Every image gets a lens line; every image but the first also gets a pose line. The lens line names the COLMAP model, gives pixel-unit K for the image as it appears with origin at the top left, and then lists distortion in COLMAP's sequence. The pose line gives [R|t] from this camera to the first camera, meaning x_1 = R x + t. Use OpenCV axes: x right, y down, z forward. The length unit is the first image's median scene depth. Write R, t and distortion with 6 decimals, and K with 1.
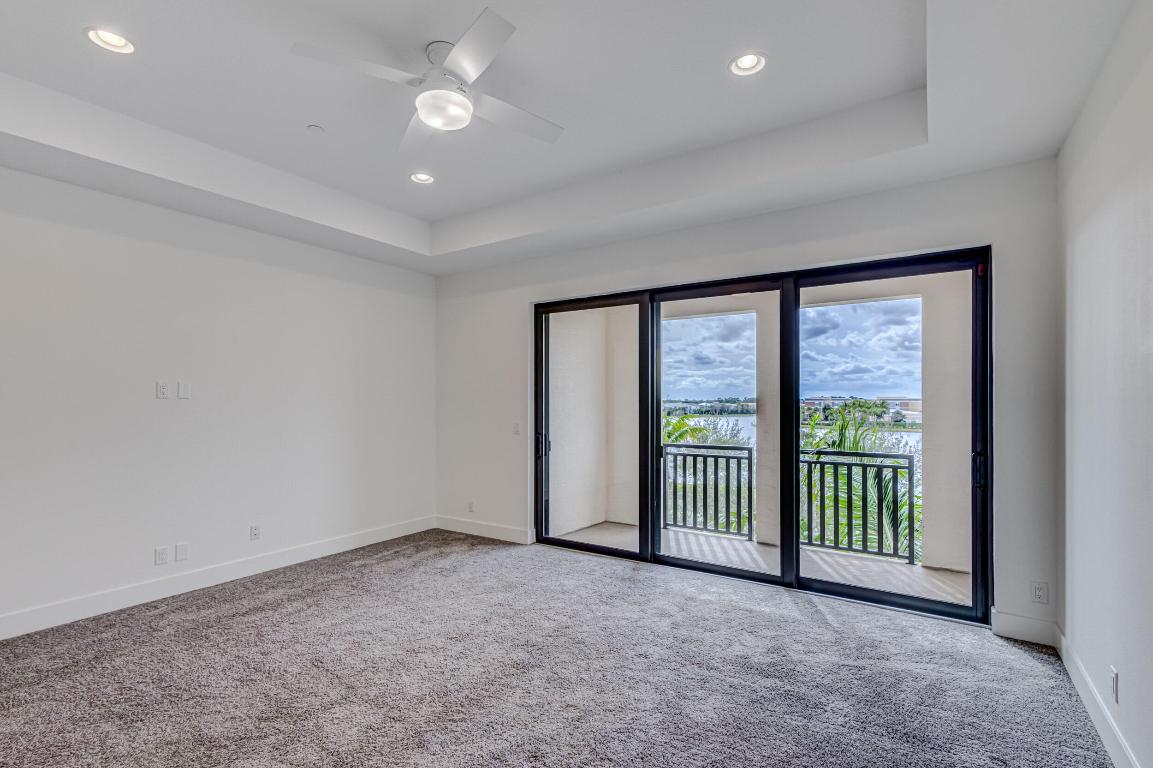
lens RADIAL K [[535.5, 0, 586.9], [0, 535.5, 395.2], [0, 0, 1]] dist [0.007689, -0.006142]
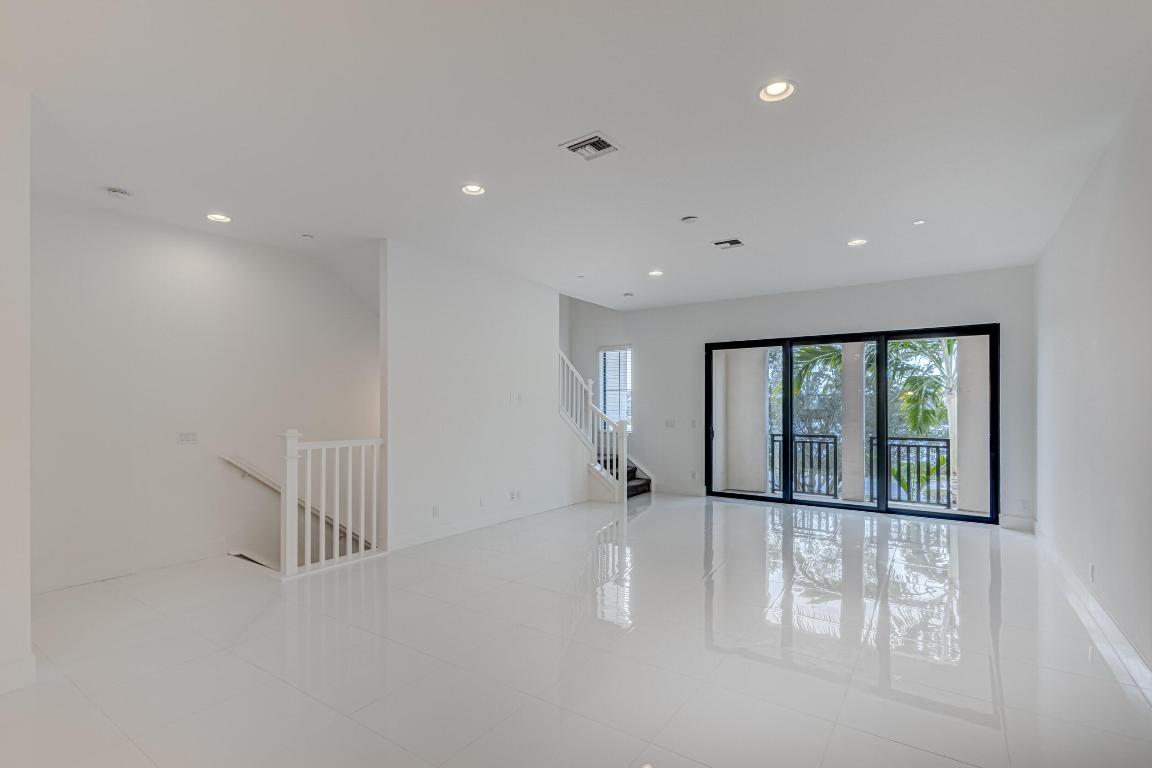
lens RADIAL K [[535.0, 0, 584.3], [0, 535.0, 395.9], [0, 0, 1]] dist [0.007689, -0.006142]
pose [[0.999857, -0.006790, -0.015504, -0.431148], [0.006909, 0.999947, 0.007610, -0.033005], [0.015451, -0.007716, 0.999851, -0.577856]]
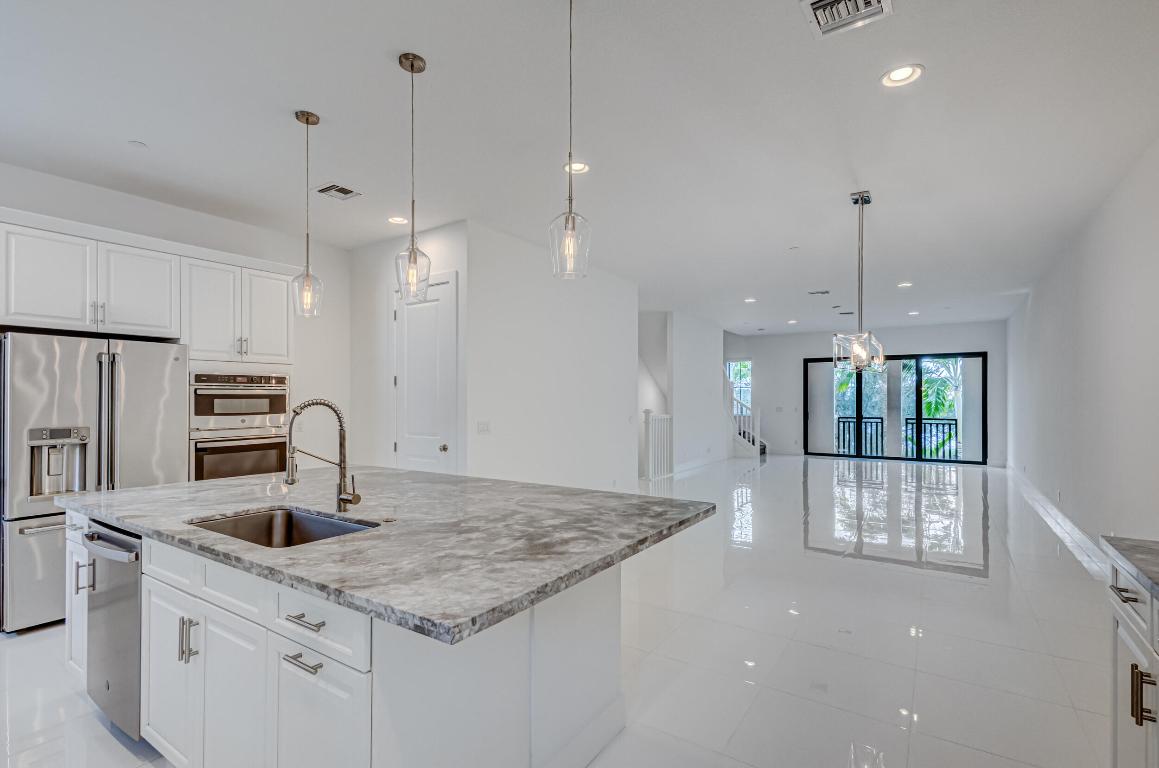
lens RADIAL K [[538.3, 0, 584.2], [0, 538.3, 390.7], [0, 0, 1]] dist [0.007689, -0.006142]
pose [[0.999902, -0.009225, -0.010532, -1.092782], [0.009381, 0.999846, 0.014827, -0.070802], [0.010394, -0.014924, 0.999835, -1.513238]]
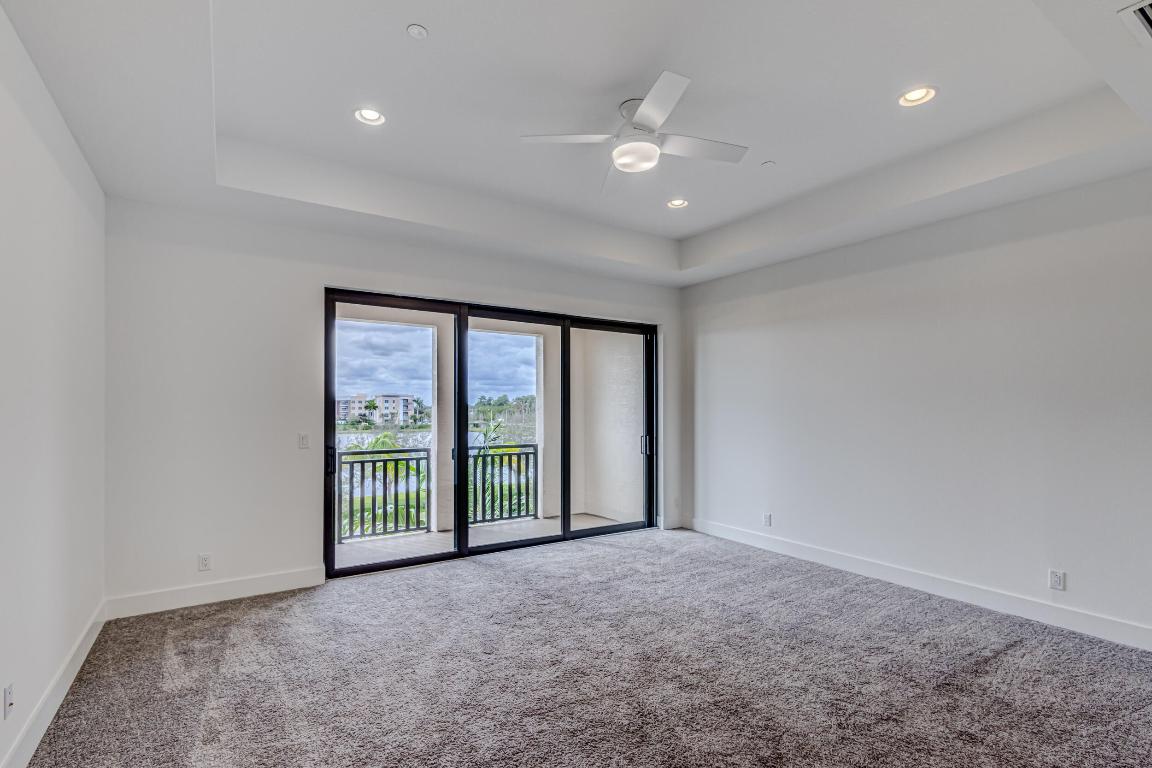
lens RADIAL K [[535.0, 0, 571.0], [0, 535.0, 409.3], [0, 0, 1]] dist [0.007689, -0.006142]
pose [[0.406322, -0.004114, 0.913721, -0.688528], [-0.017168, 0.999779, 0.012137, -0.002199], [-0.913569, -0.020619, 0.406161, 0.327550]]
